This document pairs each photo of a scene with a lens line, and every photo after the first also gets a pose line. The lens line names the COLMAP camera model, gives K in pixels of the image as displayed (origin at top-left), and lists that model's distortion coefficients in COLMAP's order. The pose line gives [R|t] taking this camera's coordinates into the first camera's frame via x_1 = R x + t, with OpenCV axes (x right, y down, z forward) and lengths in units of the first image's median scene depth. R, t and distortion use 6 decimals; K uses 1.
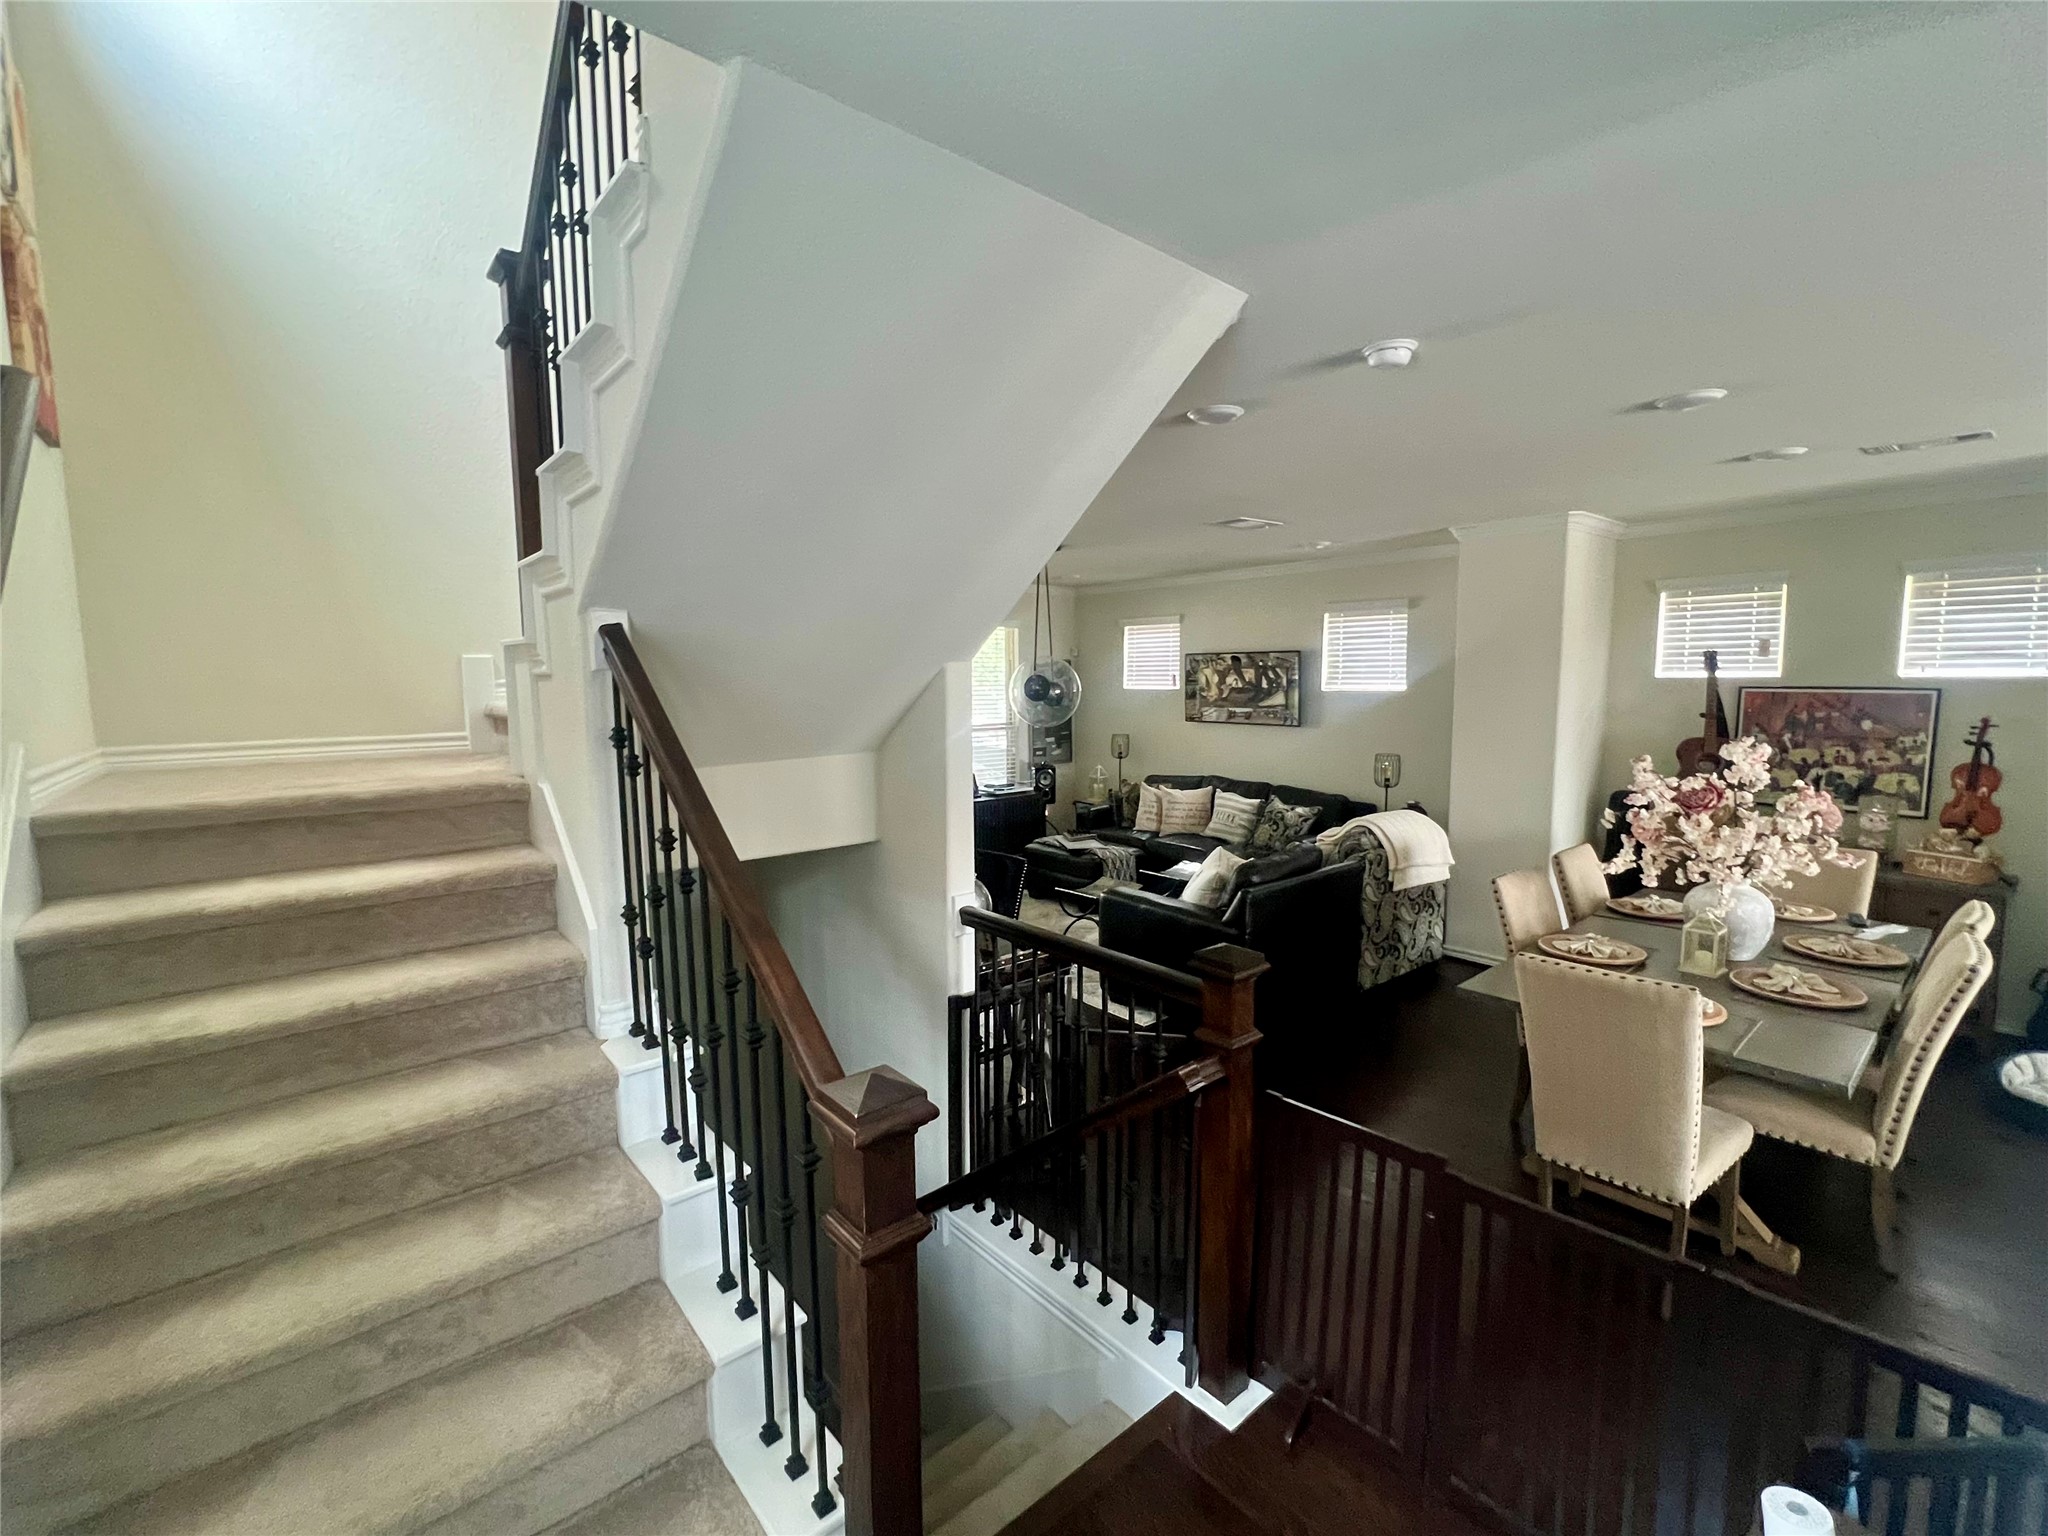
lens RADIAL K [[889.3, 0, 1017.2], [0, 889.3, 761.8], [0, 0, 1]] dist [-0.004945, 0.000779]
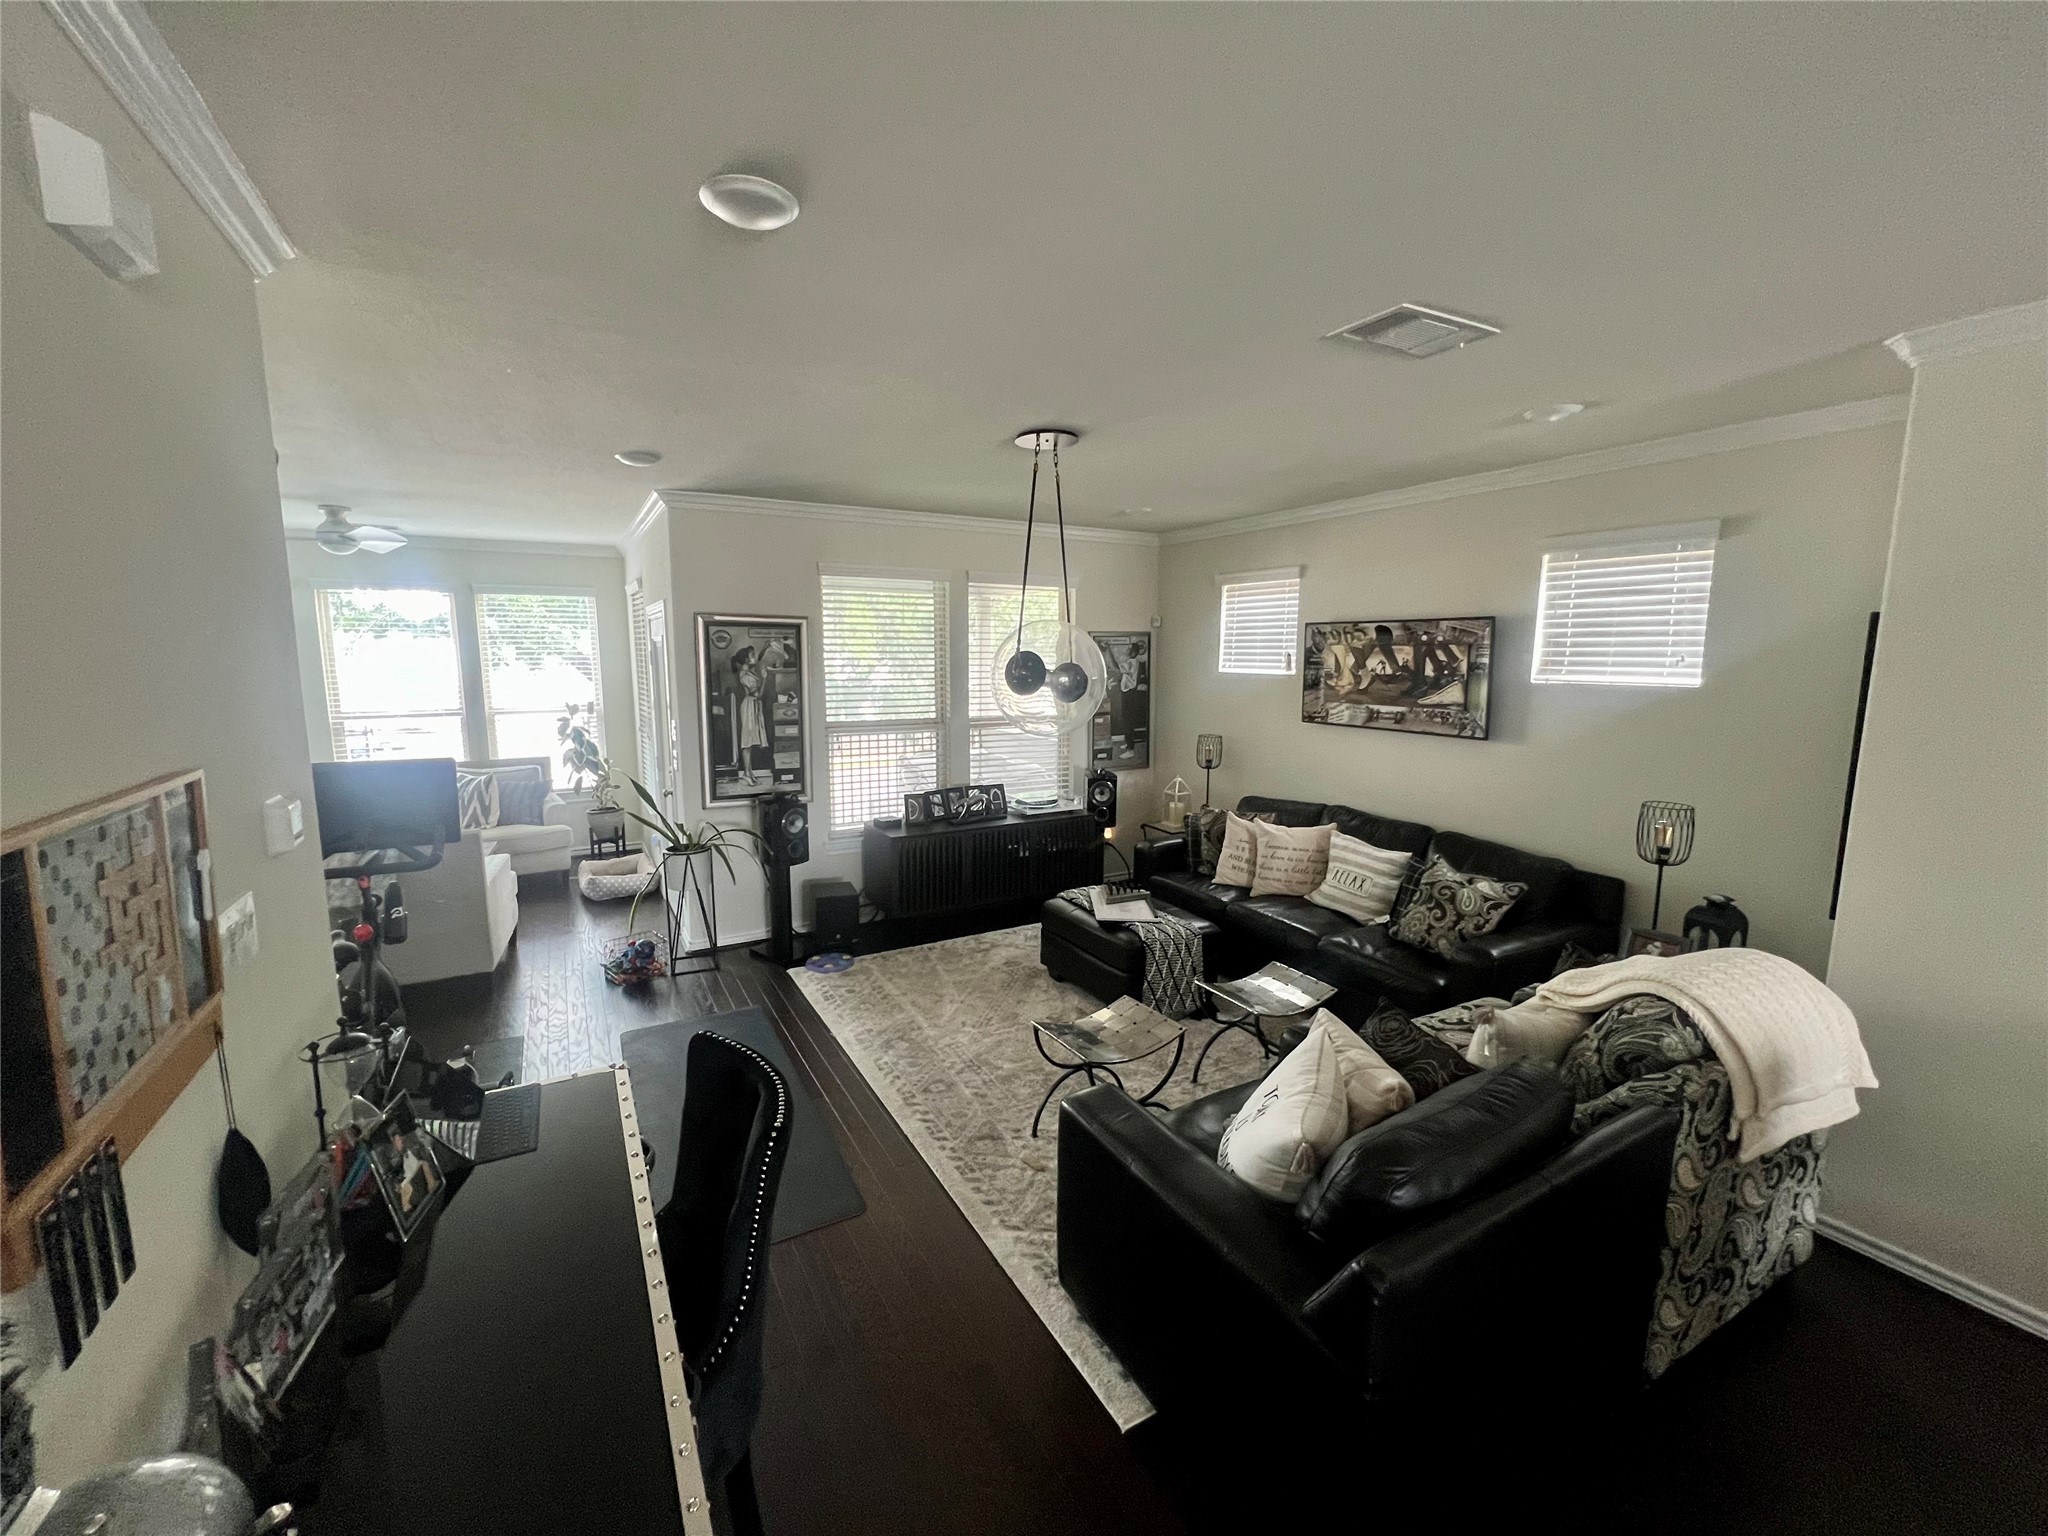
lens RADIAL K [[820.5, 0, 1021.6], [0, 820.5, 763.9], [0, 0, 1]] dist [0.000093, 0.000580]
pose [[0.984452, 0.035301, -0.172068, 0.120048], [-0.028506, 0.998719, 0.041799, -0.046688], [0.173324, -0.036244, 0.984198, 0.469194]]
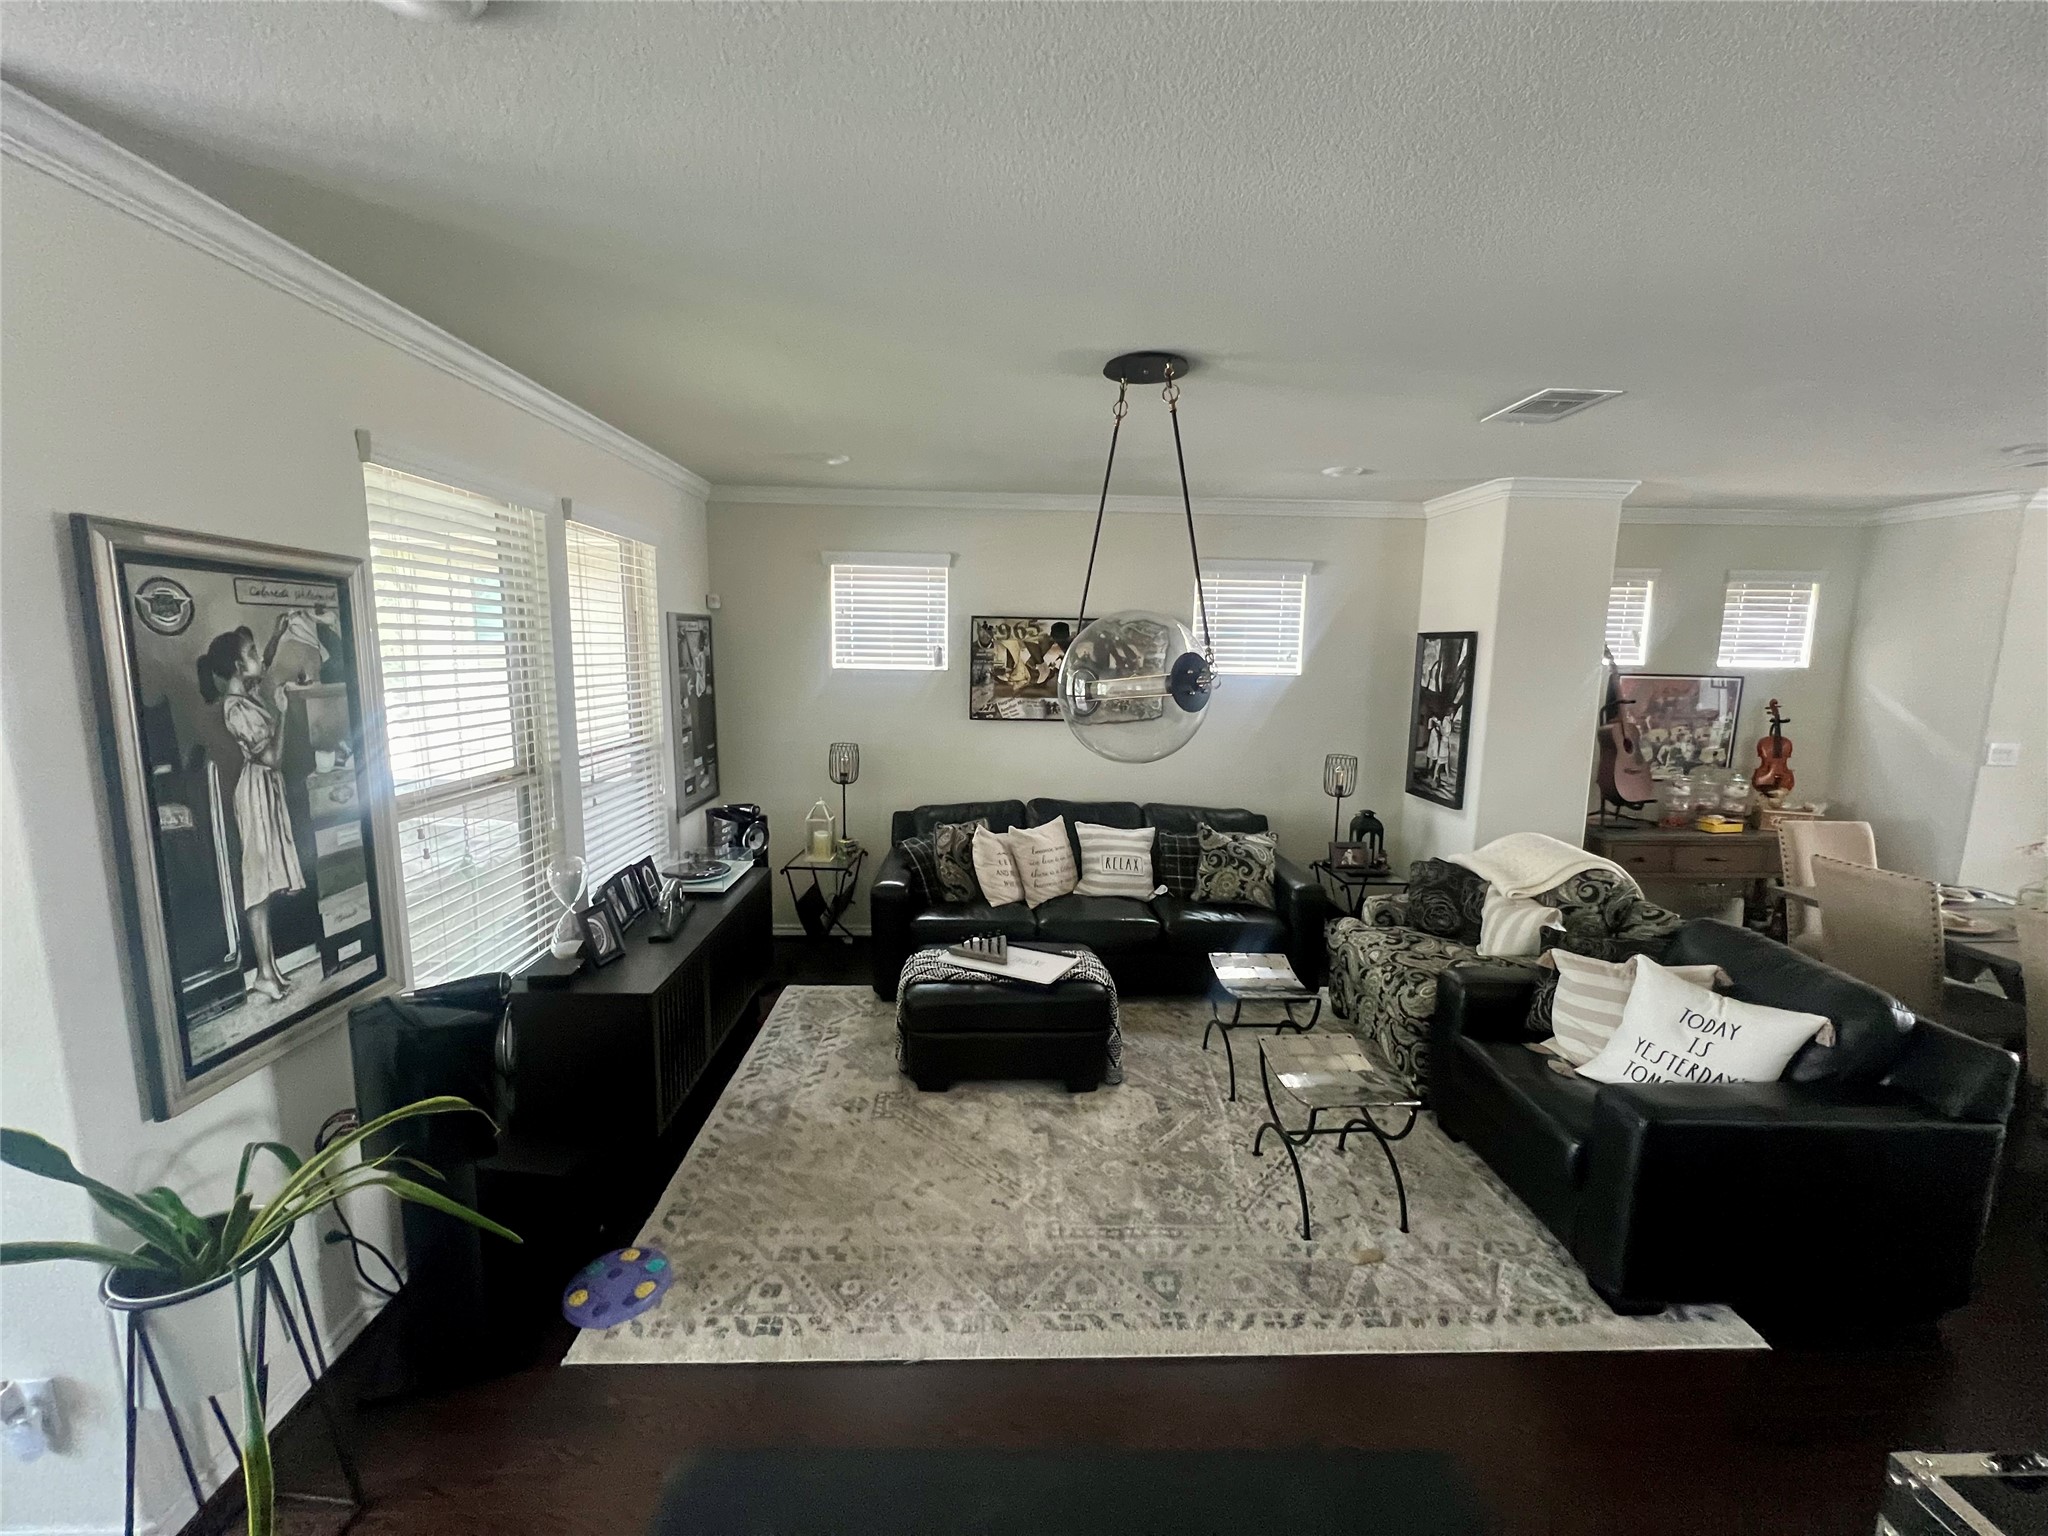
lens RADIAL K [[820.5, 0, 1022.1], [0, 820.5, 764.4], [0, 0, 1]] dist [0.000093, 0.000580]
pose [[0.608645, -0.096149, 0.787596, -0.371612], [0.055002, 0.995356, 0.079007, -0.081540], [-0.791534, -0.004767, 0.611106, 0.836281]]
